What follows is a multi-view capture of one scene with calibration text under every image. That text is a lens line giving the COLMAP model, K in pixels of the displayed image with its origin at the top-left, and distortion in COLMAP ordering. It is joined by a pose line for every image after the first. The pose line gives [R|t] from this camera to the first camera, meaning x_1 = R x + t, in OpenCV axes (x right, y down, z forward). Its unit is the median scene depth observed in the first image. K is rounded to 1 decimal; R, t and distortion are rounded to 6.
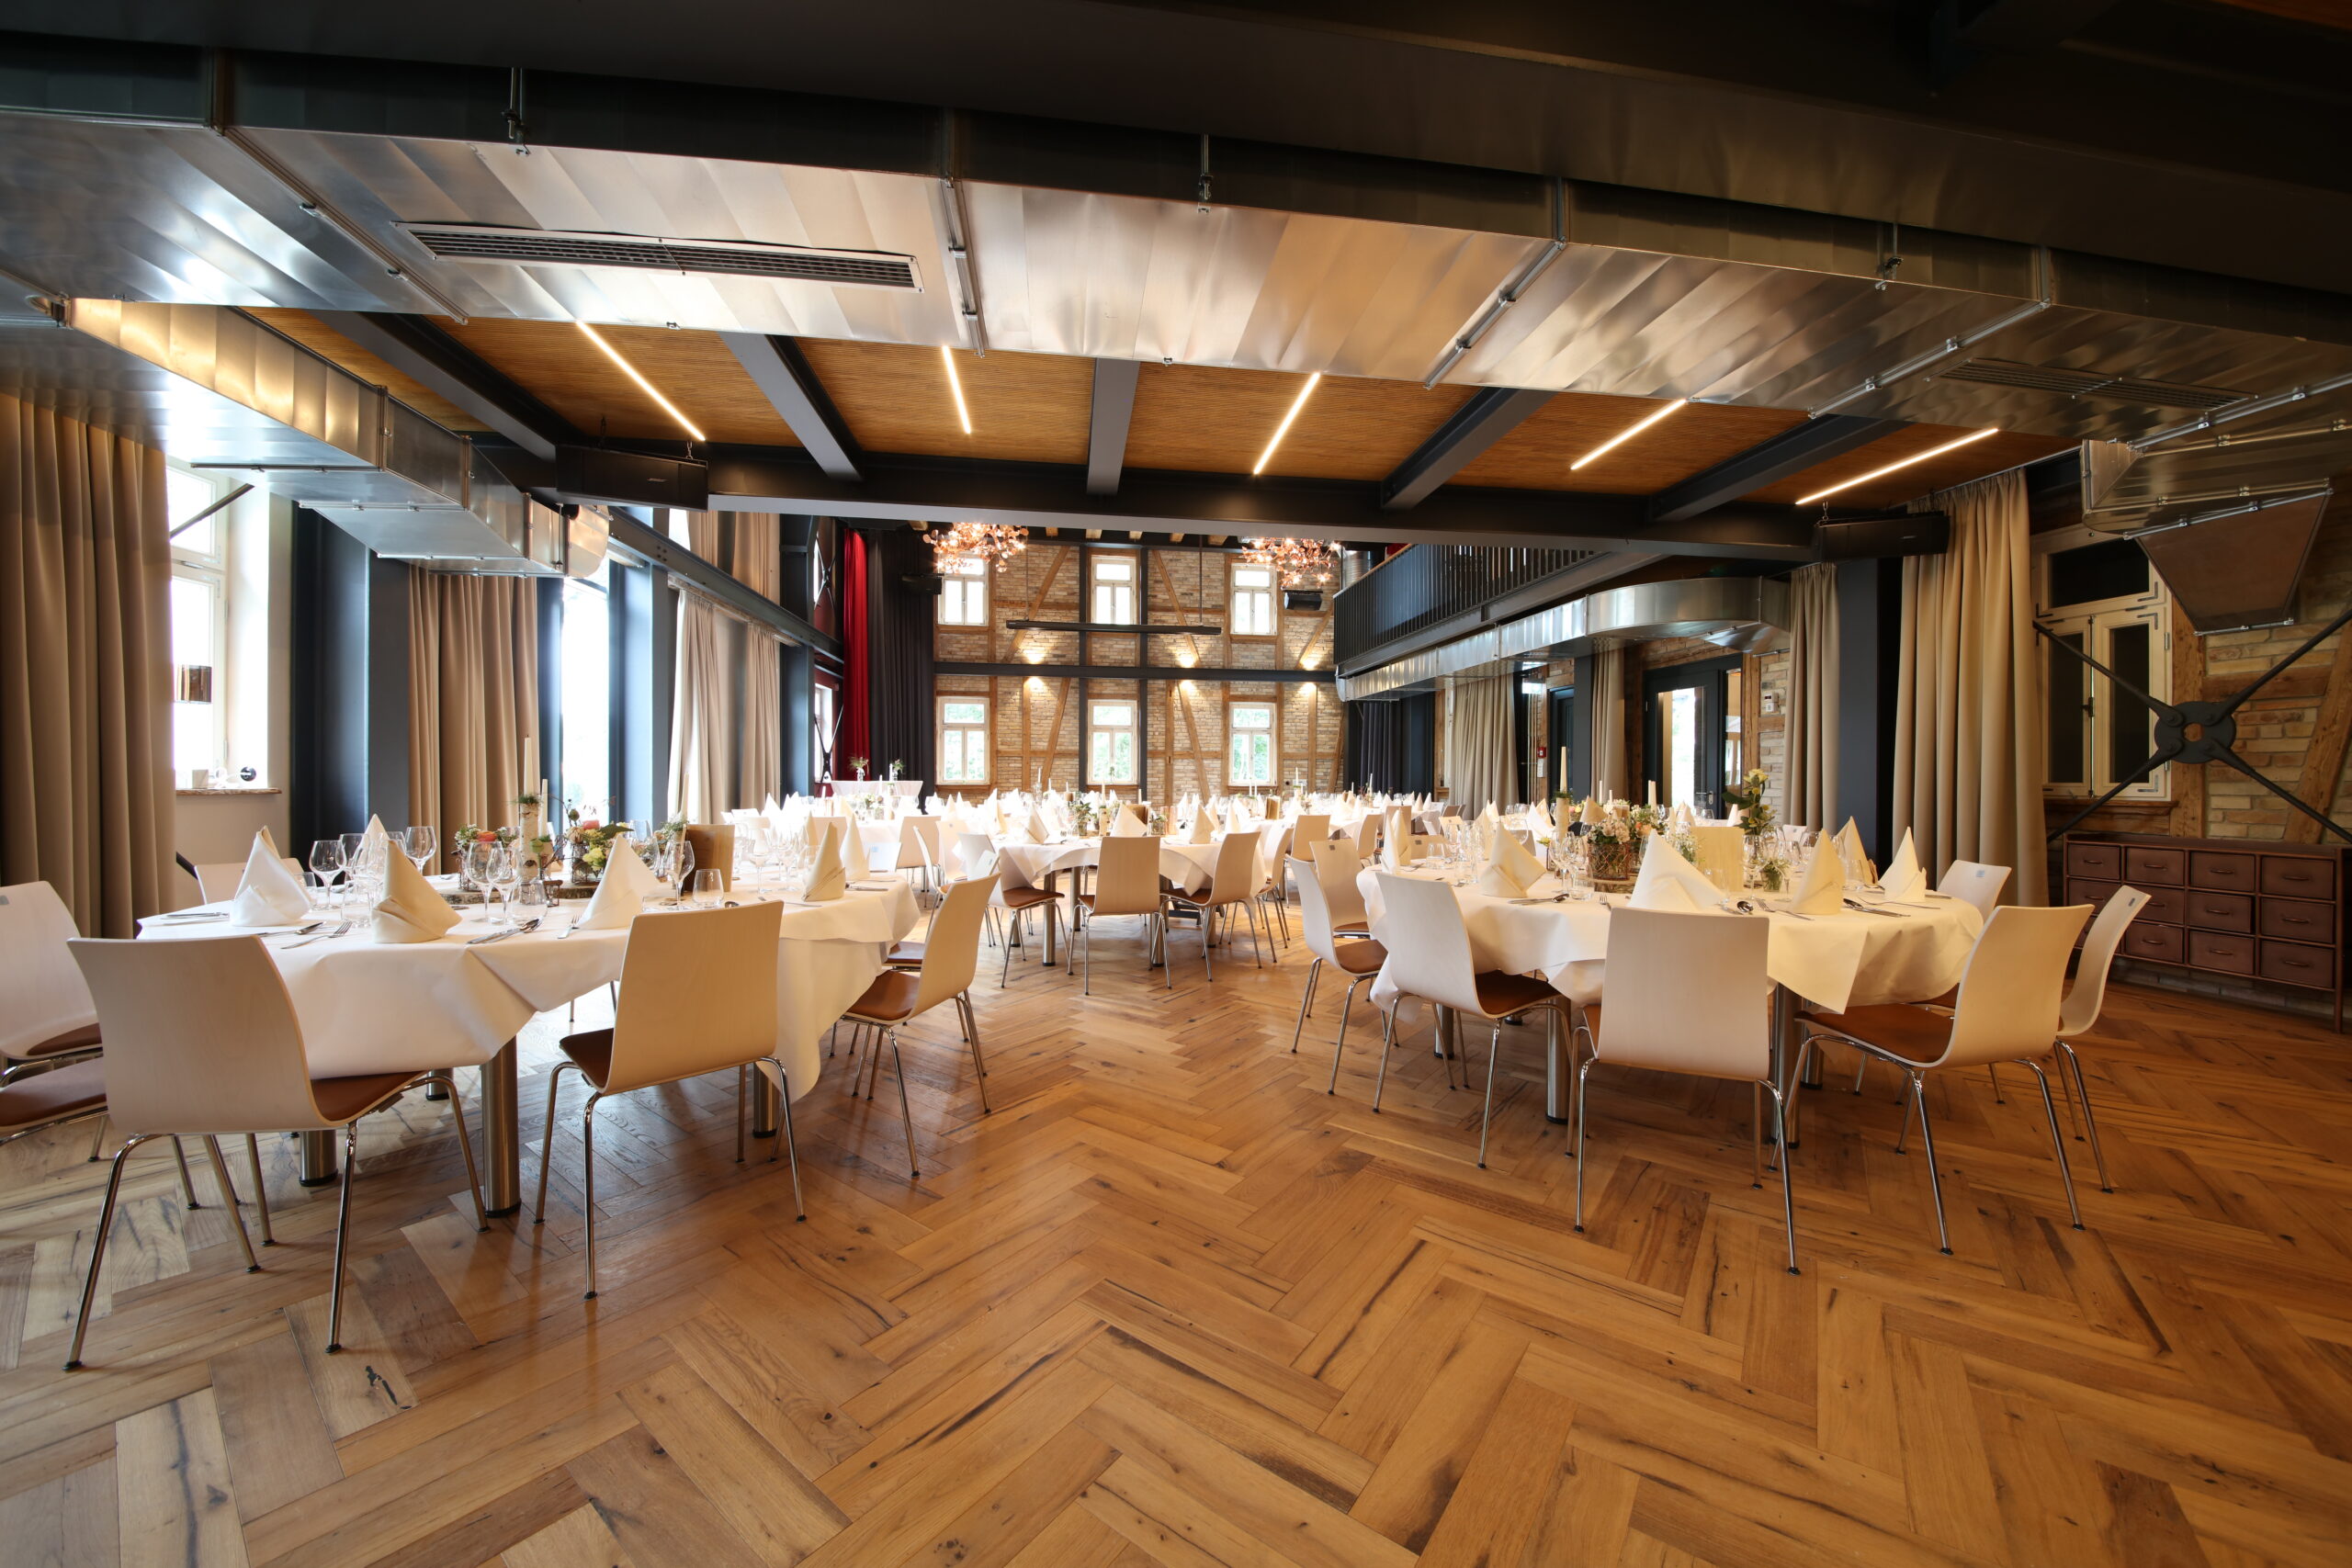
lens RADIAL K [[829.0, 0, 1176.0], [0, 829.0, 784.0], [0, 0, 1]] dist [-0.017009, -0.000094]
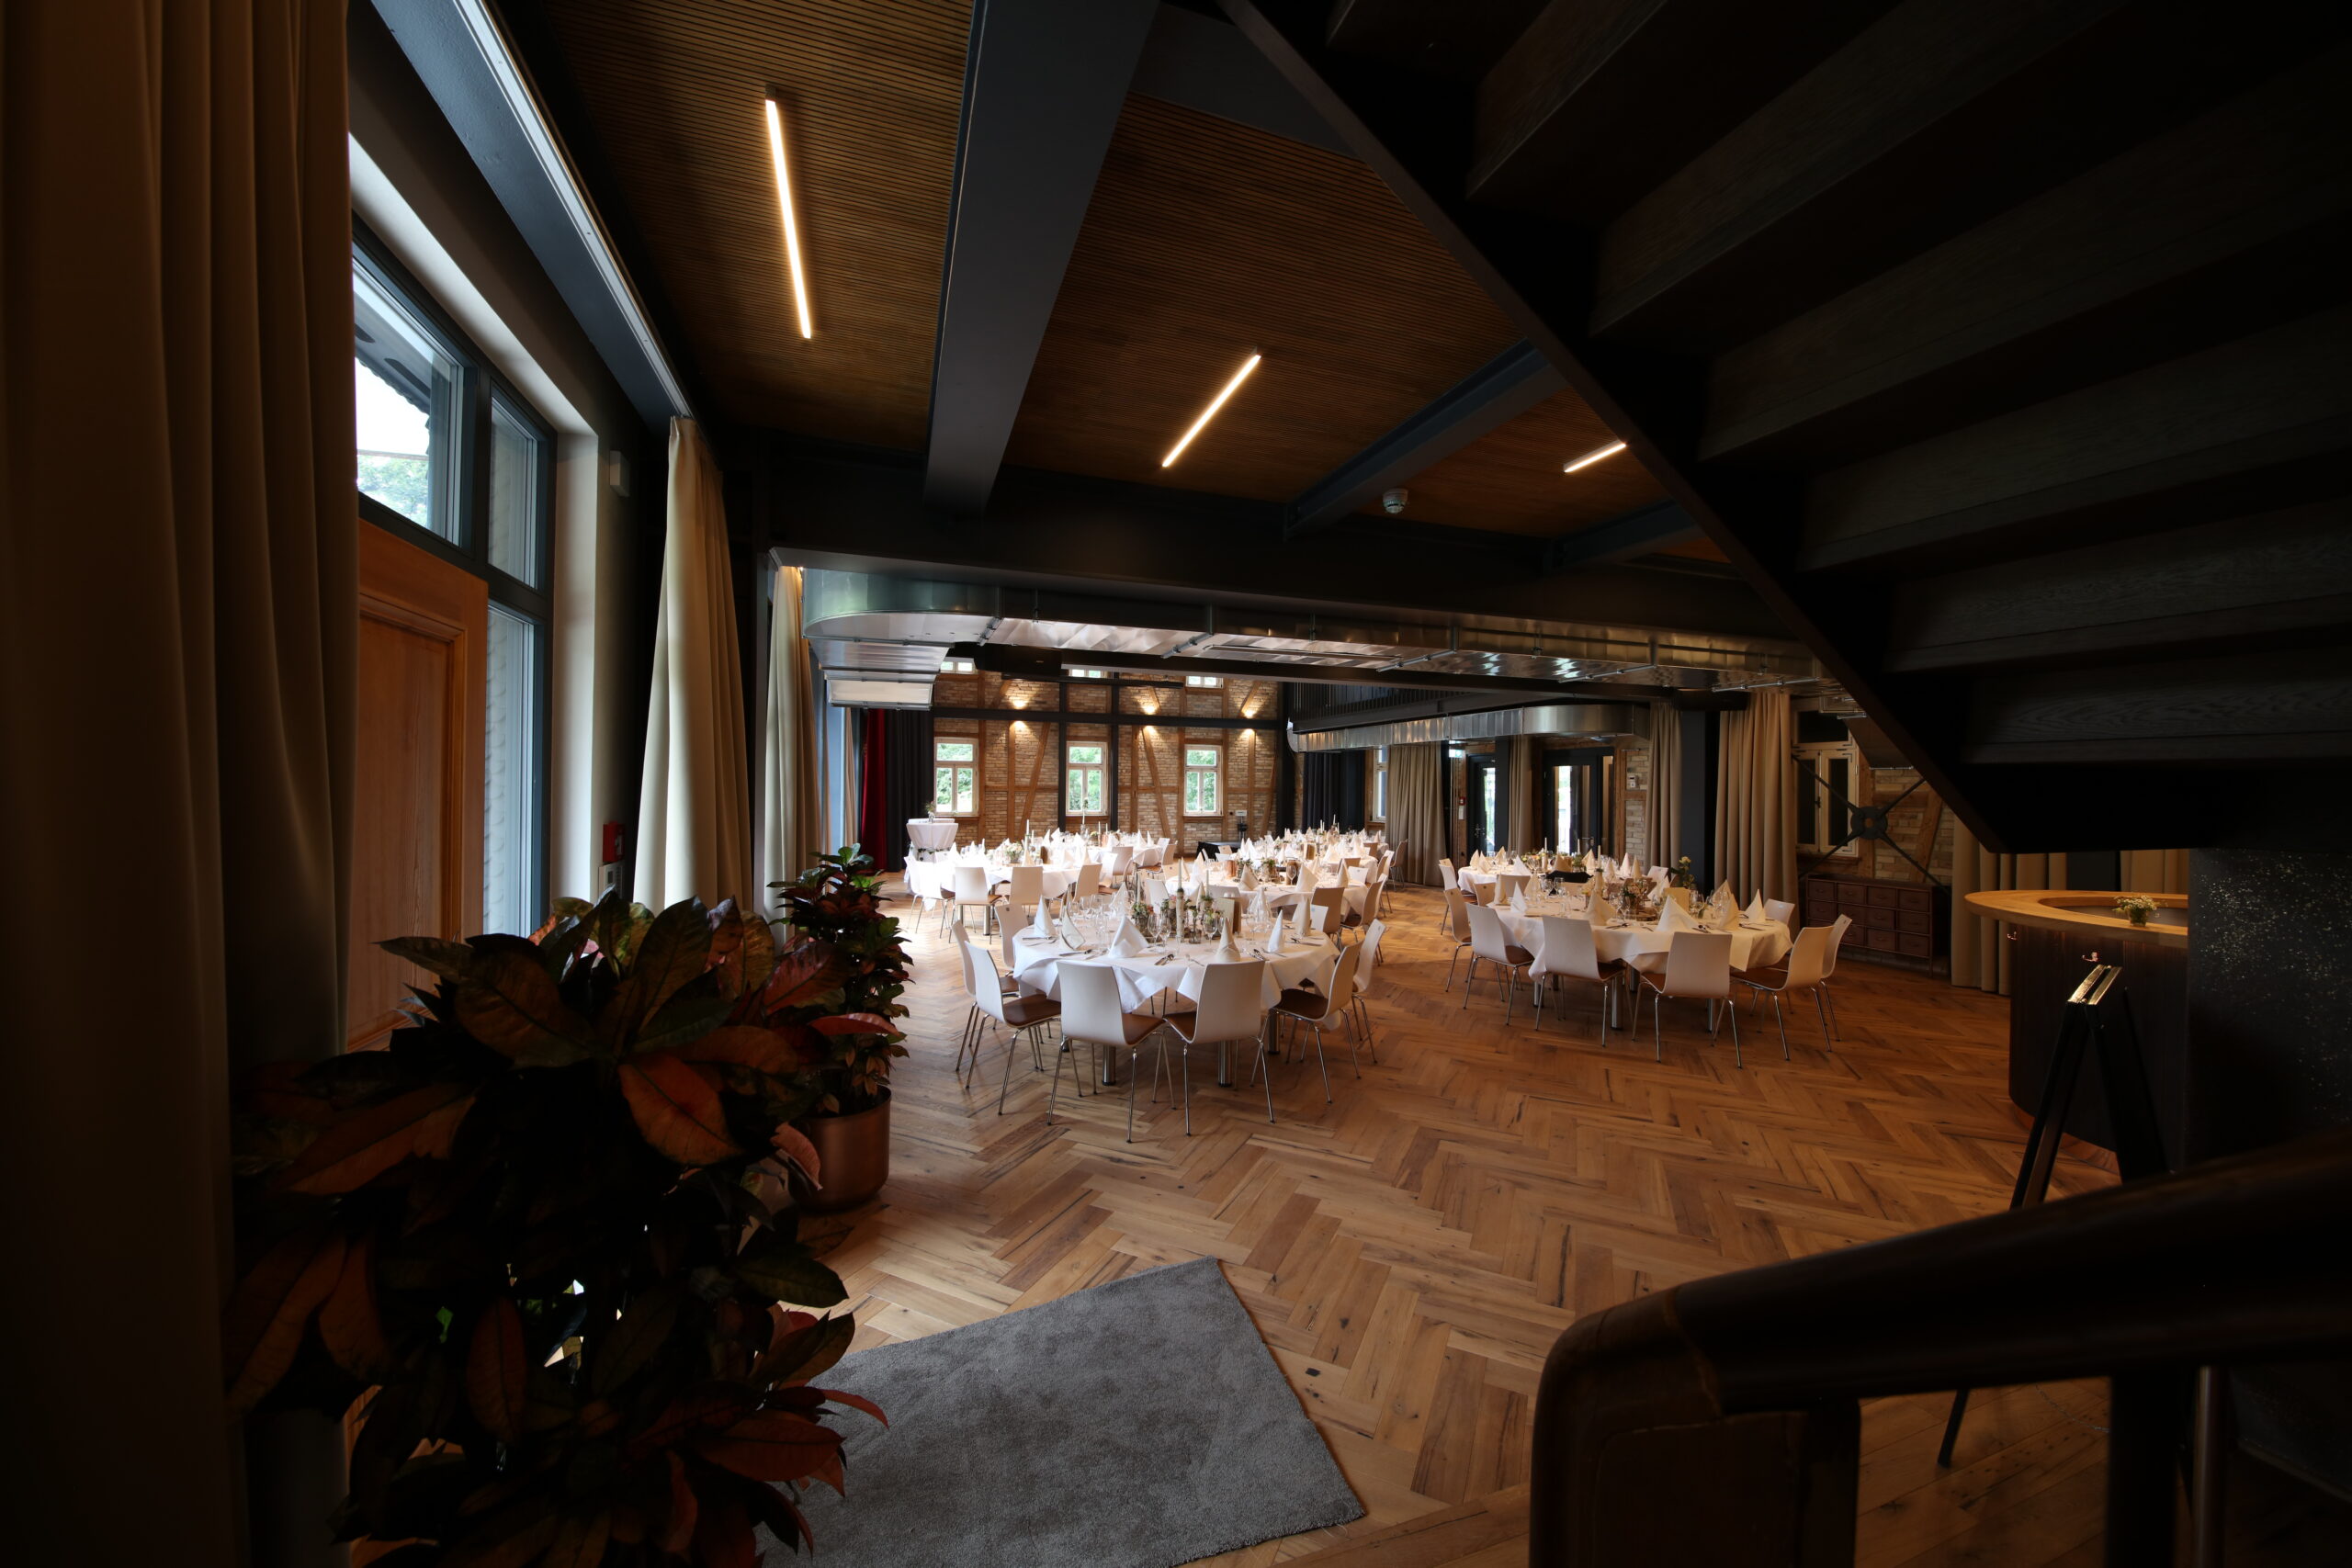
lens RADIAL K [[825.8, 0, 1176.0], [0, 825.8, 784.0], [0, 0, 1]] dist [-0.001227, -0.000127]
pose [[0.980303, 0.005301, 0.197428, -0.642367], [-0.003811, 0.999961, -0.007925, -0.121885], [-0.197462, 0.007016, 0.980285, -0.520089]]
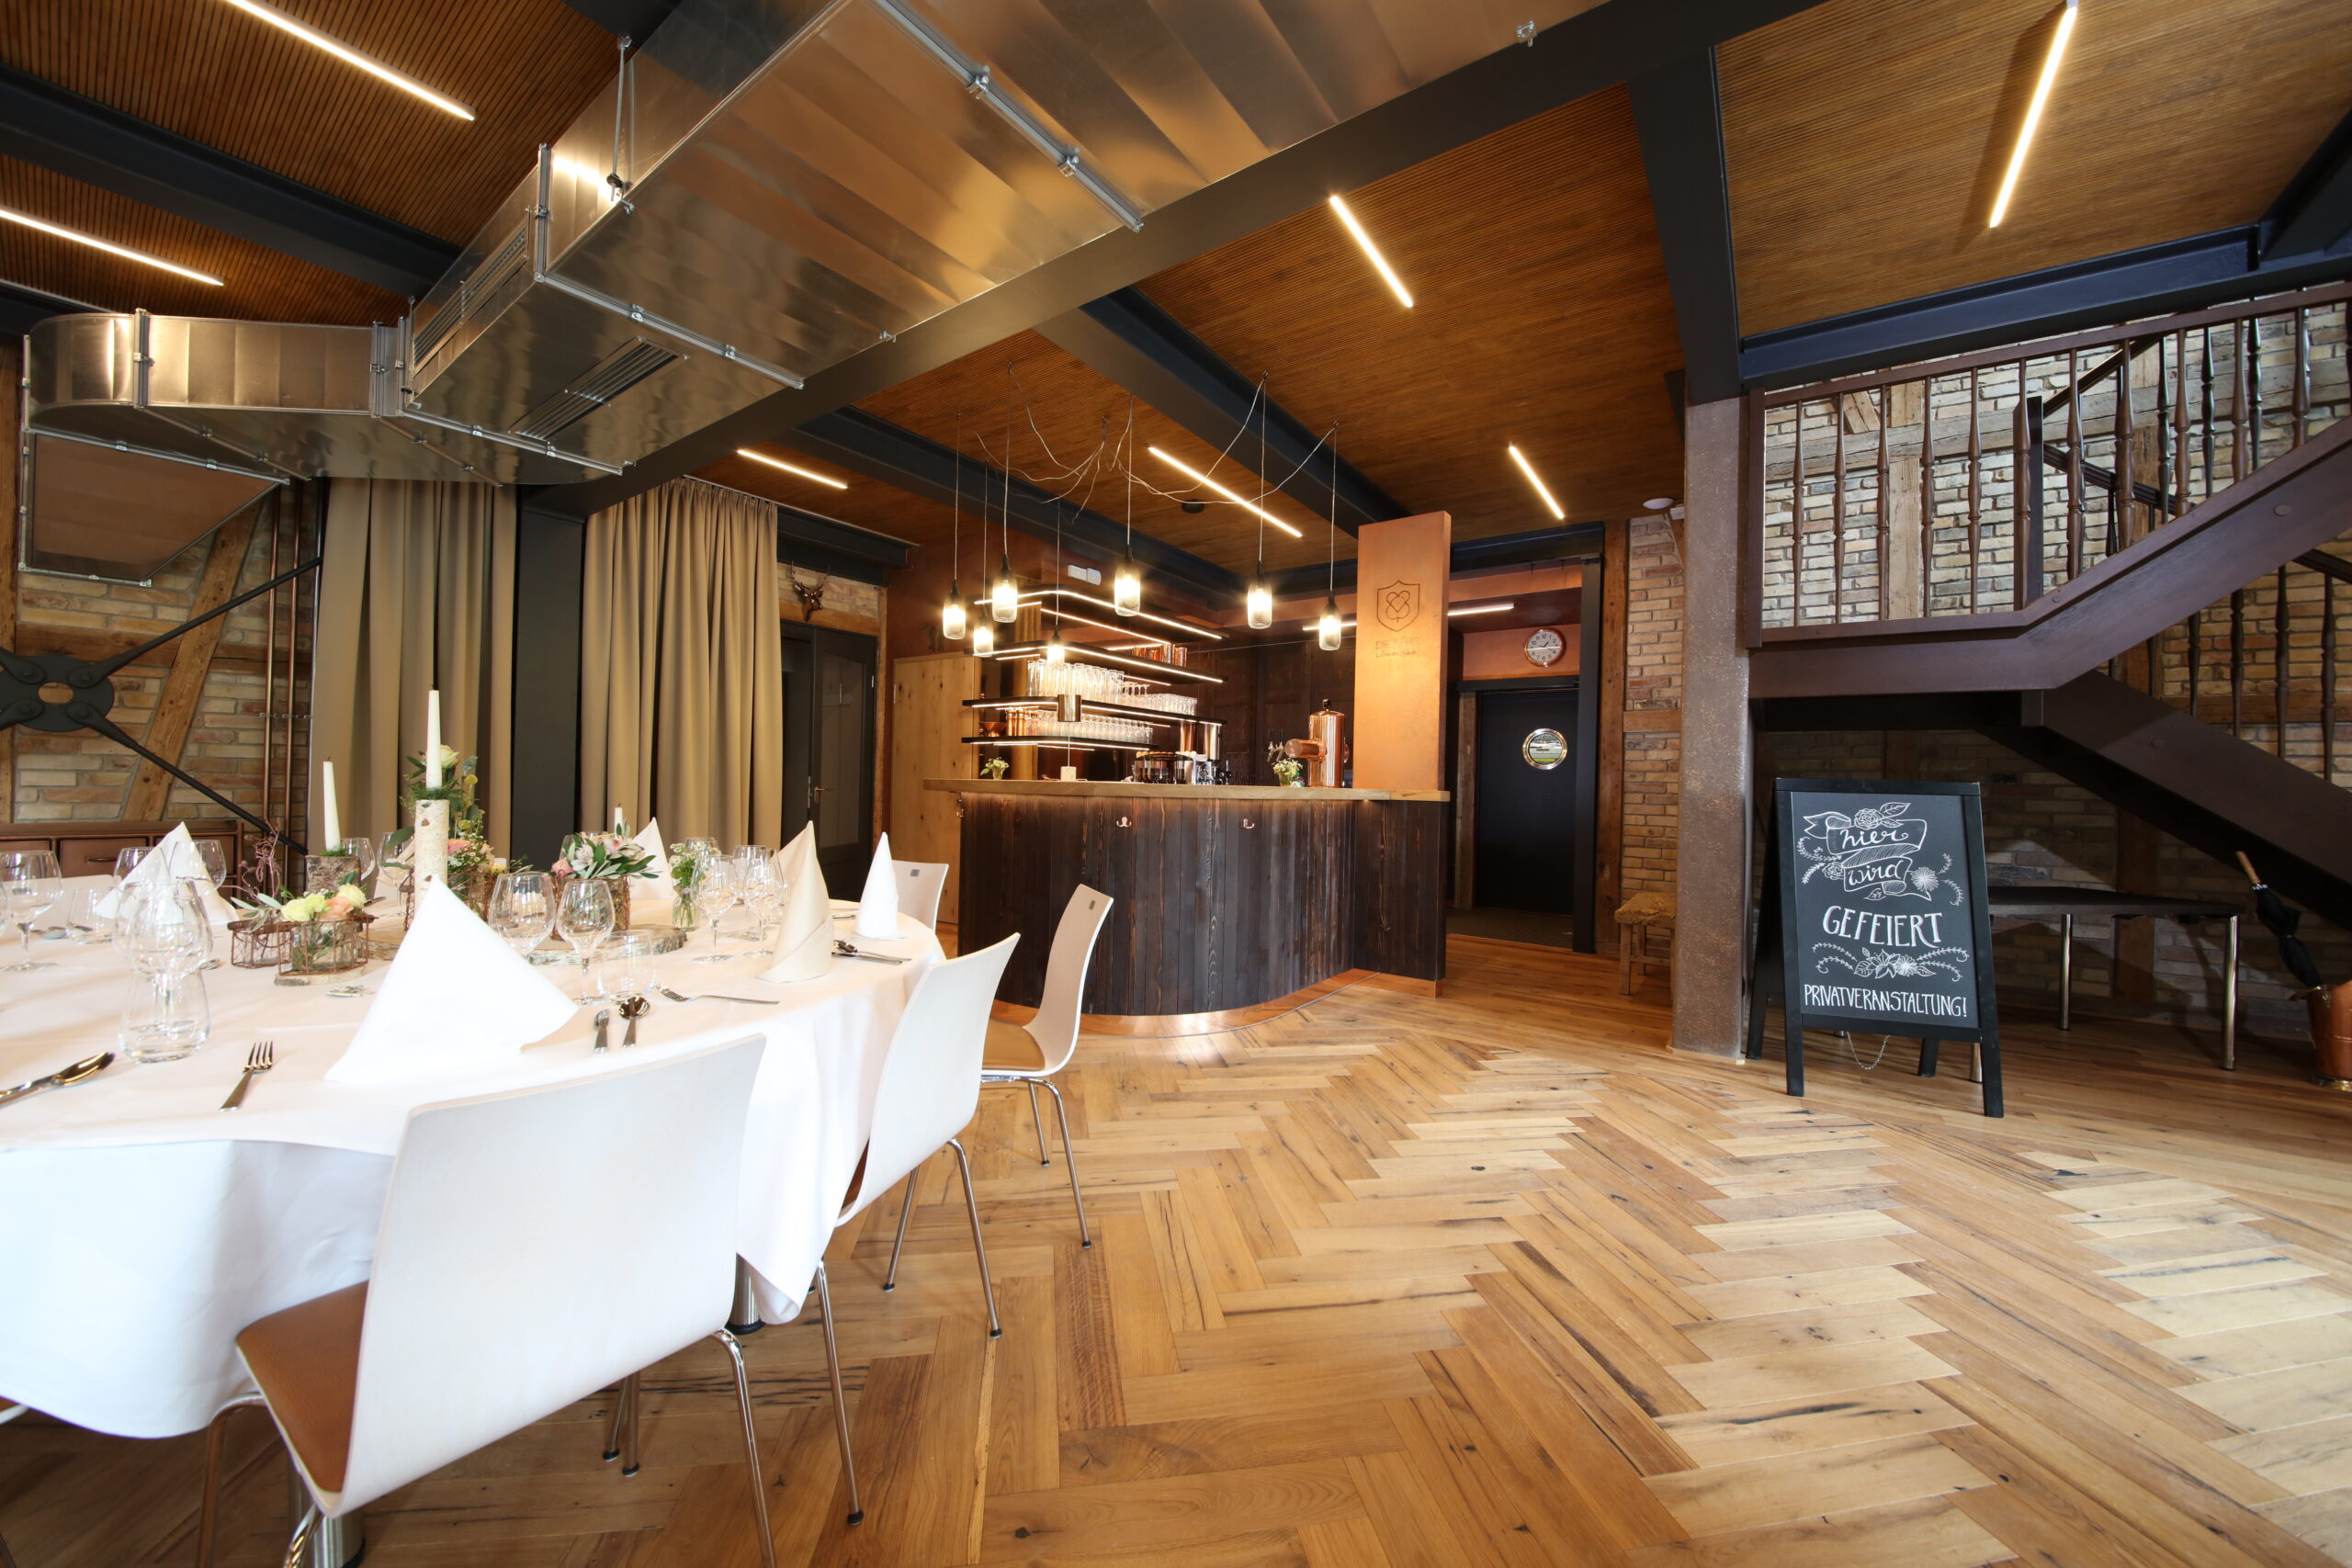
lens RADIAL K [[825.8, 0, 1176.0], [0, 825.8, 784.0], [0, 0, 1]] dist [-0.001227, -0.000127]
pose [[-0.713262, -0.023542, 0.700502, -0.116733], [-0.023690, 0.999674, 0.009475, -0.006796], [-0.700497, -0.009837, -0.713588, 0.730311]]
